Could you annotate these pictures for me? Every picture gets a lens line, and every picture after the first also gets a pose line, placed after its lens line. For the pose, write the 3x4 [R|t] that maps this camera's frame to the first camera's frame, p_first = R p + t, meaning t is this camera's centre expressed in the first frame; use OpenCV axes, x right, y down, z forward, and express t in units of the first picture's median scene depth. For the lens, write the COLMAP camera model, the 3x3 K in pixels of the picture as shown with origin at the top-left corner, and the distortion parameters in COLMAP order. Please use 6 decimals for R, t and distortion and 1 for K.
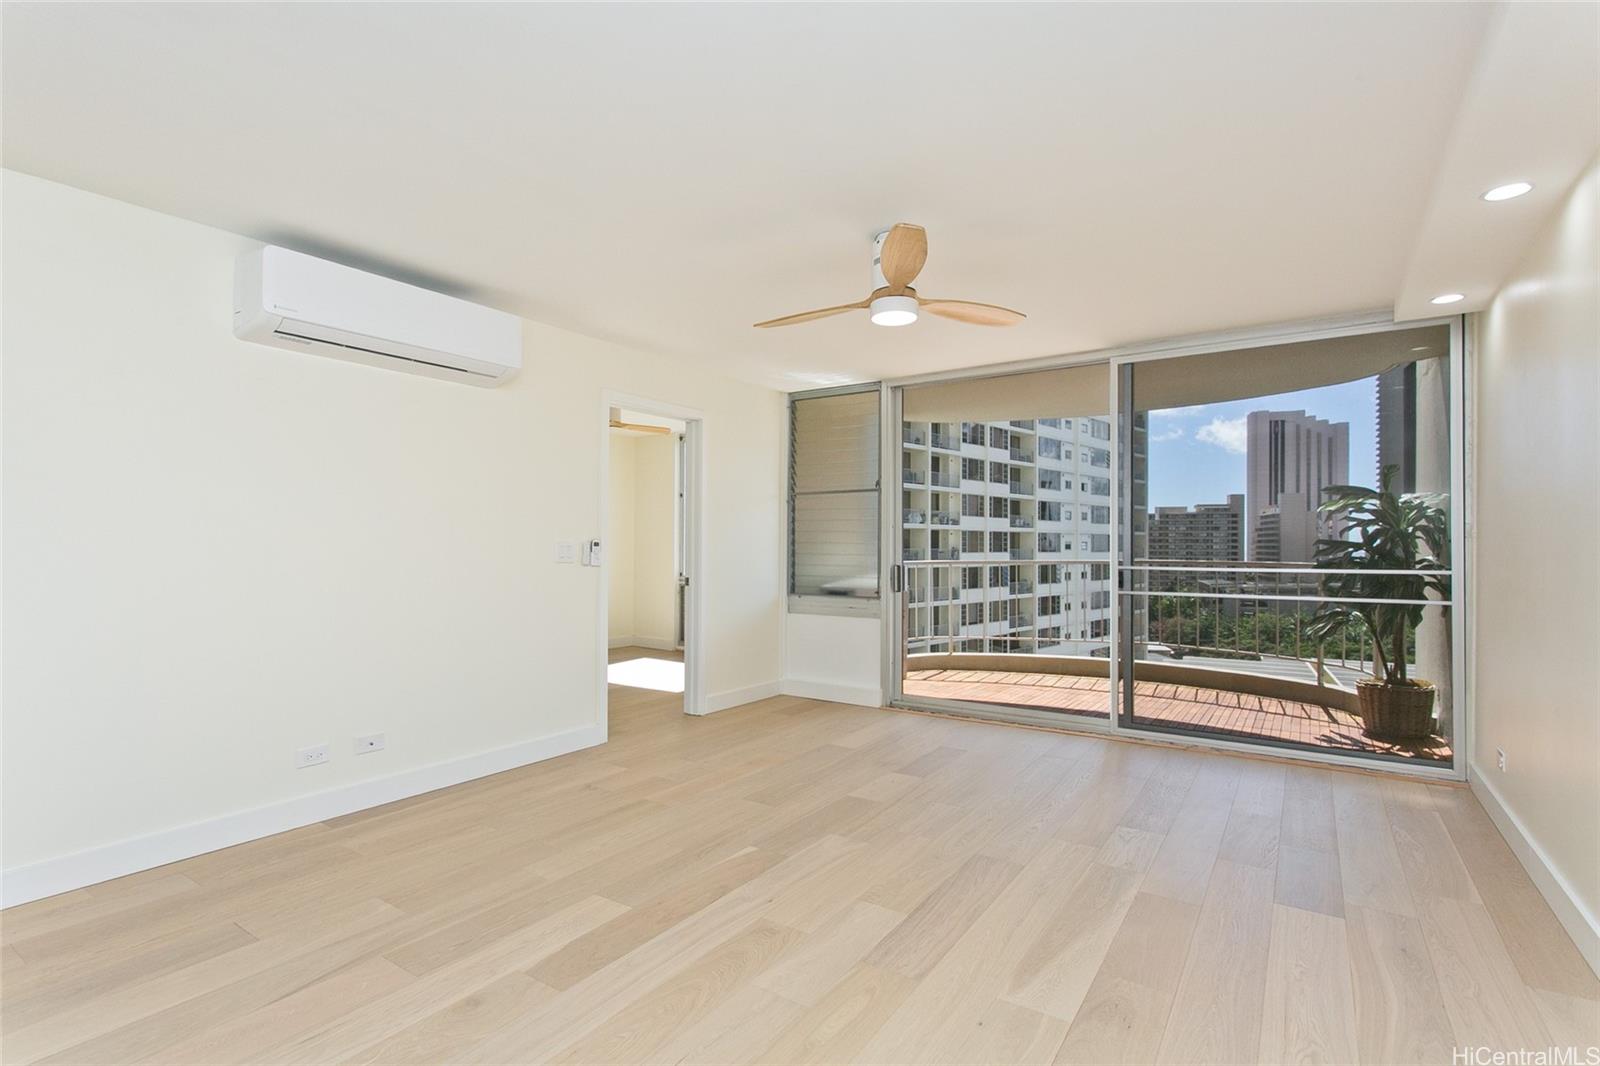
lens RADIAL K [[758.5, 0, 791.3], [0, 758.5, 534.9], [0, 0, 1]] dist [0.001934, 0.001312]
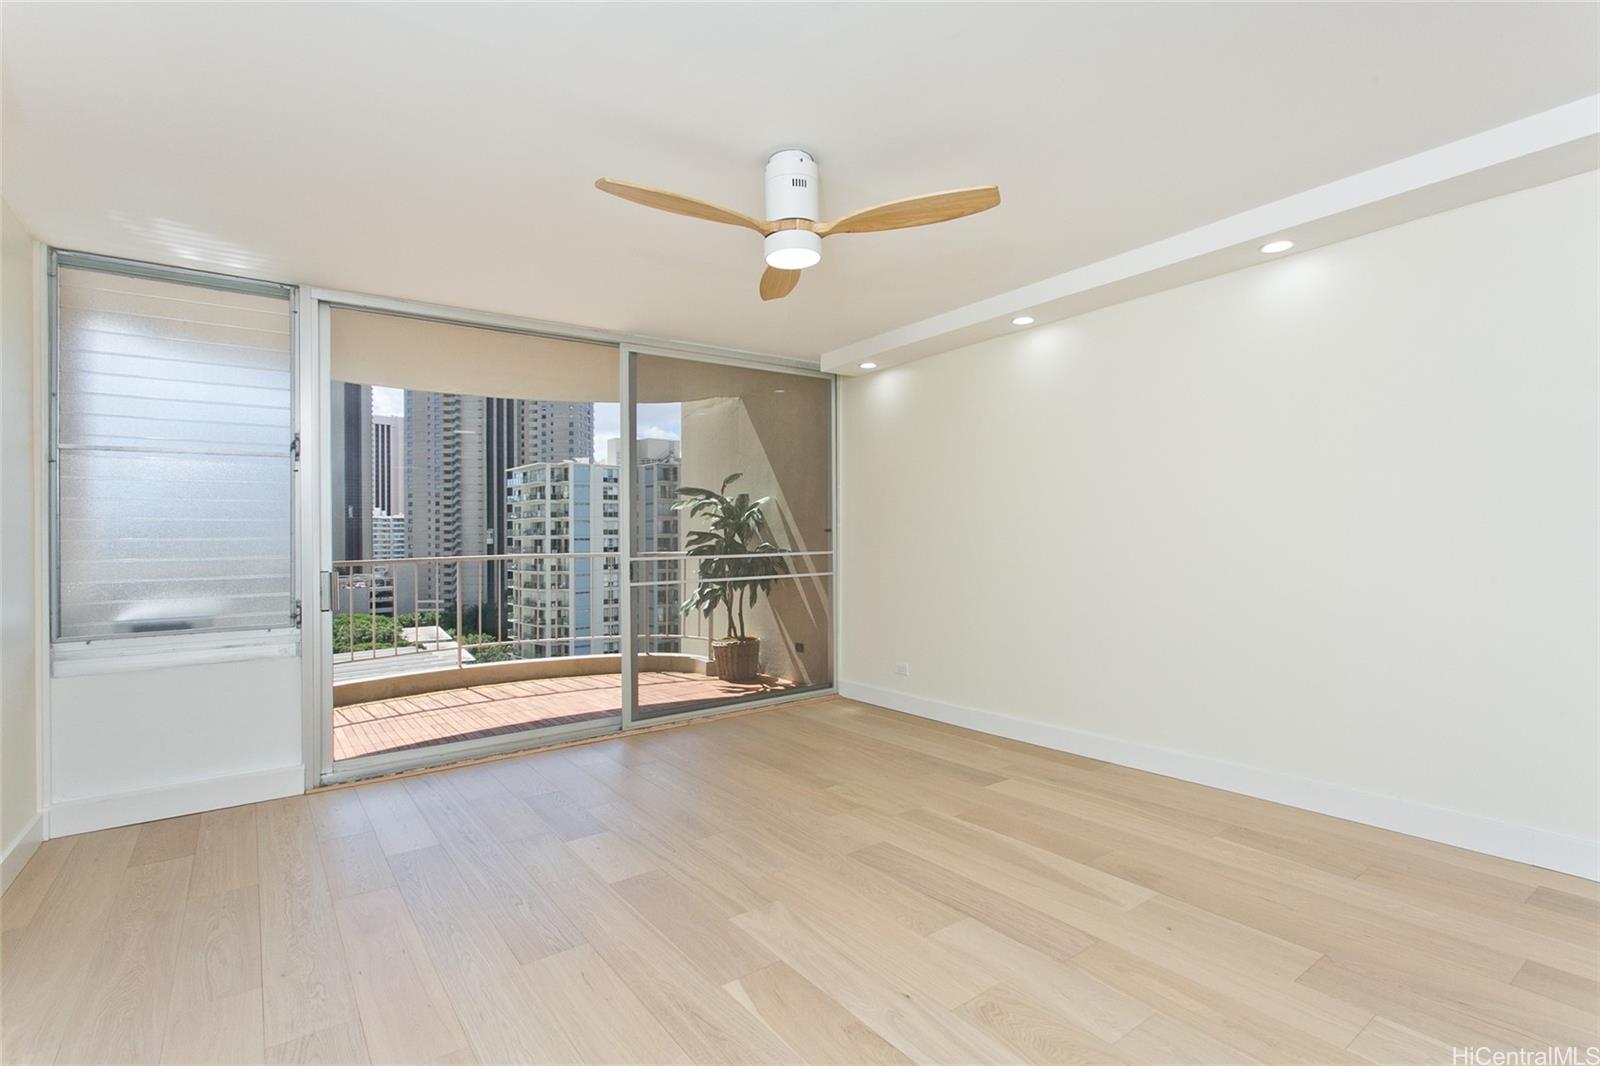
lens RADIAL K [[758.5, 0, 814.5], [0, 758.5, 542.3], [0, 0, 1]] dist [0.001934, 0.001312]
pose [[0.323728, -0.012014, 0.946074, -0.596216], [0.003348, 0.999928, 0.011552, 0.015401], [-0.946144, -0.000572, 0.323745, 0.651944]]
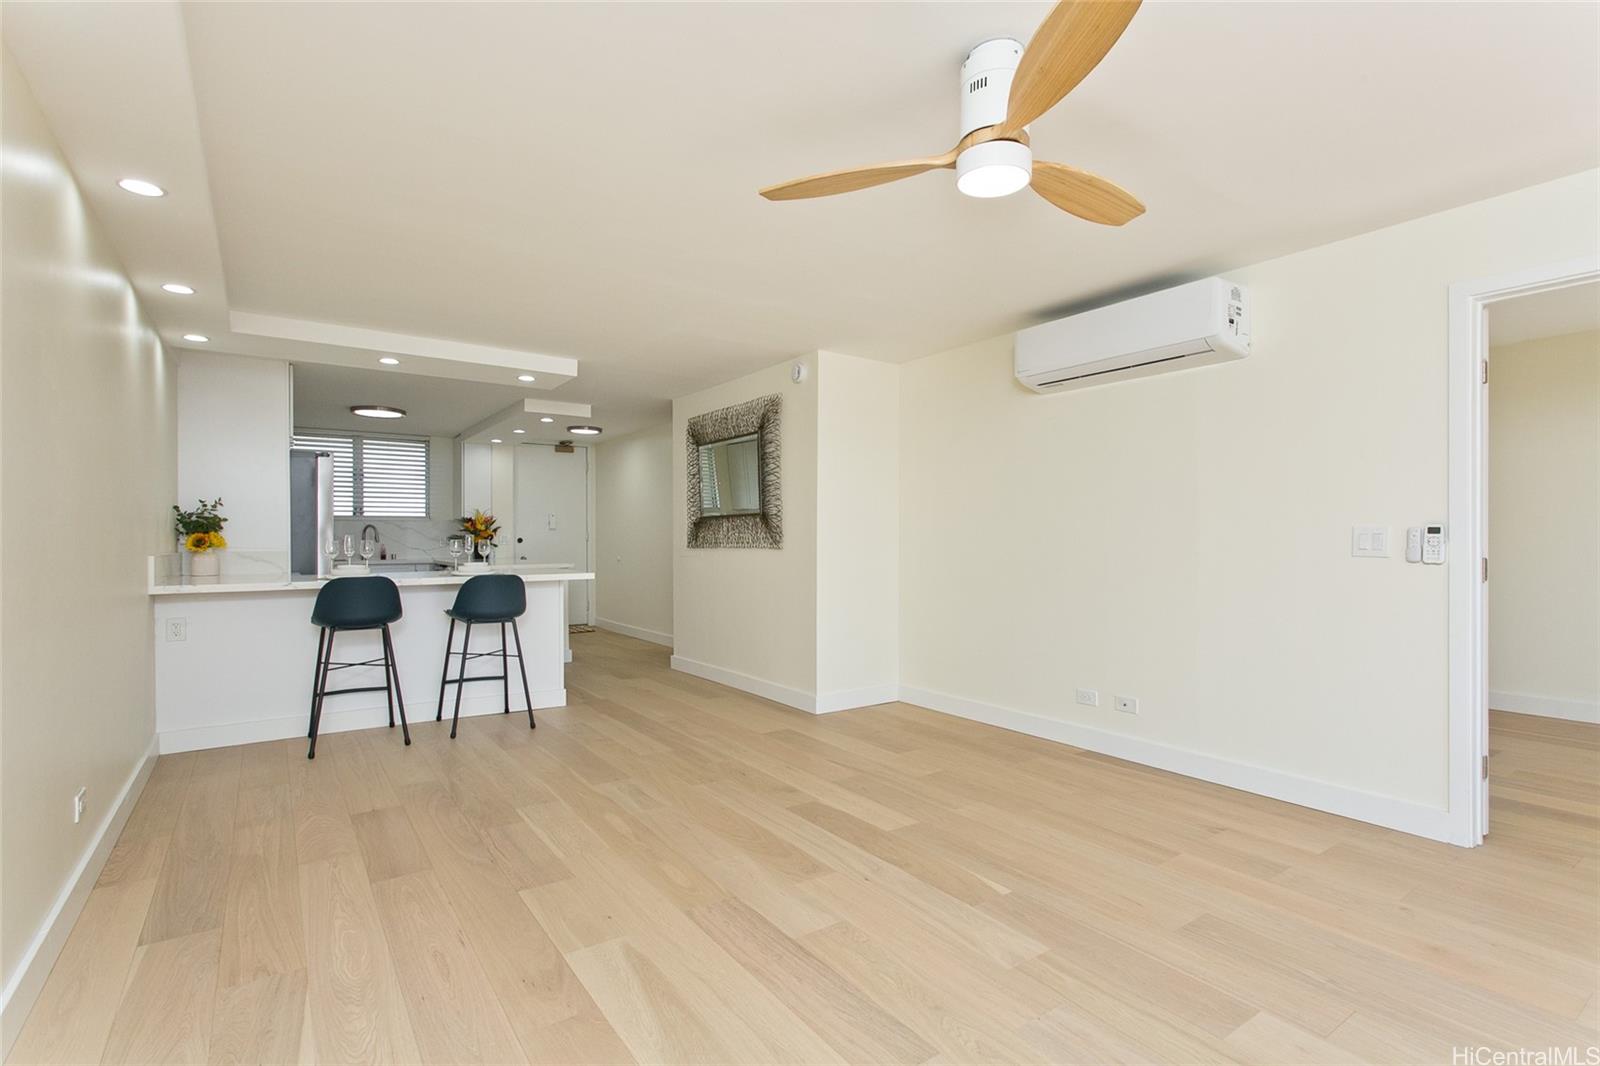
lens RADIAL K [[758.5, 0, 805.0], [0, 758.5, 535.4], [0, 0, 1]] dist [0.001934, 0.001312]
pose [[-0.348803, -0.006147, -0.937176, 0.743861], [0.014131, 0.999830, -0.011817, 0.023060], [0.937090, -0.017365, -0.348657, 0.995097]]
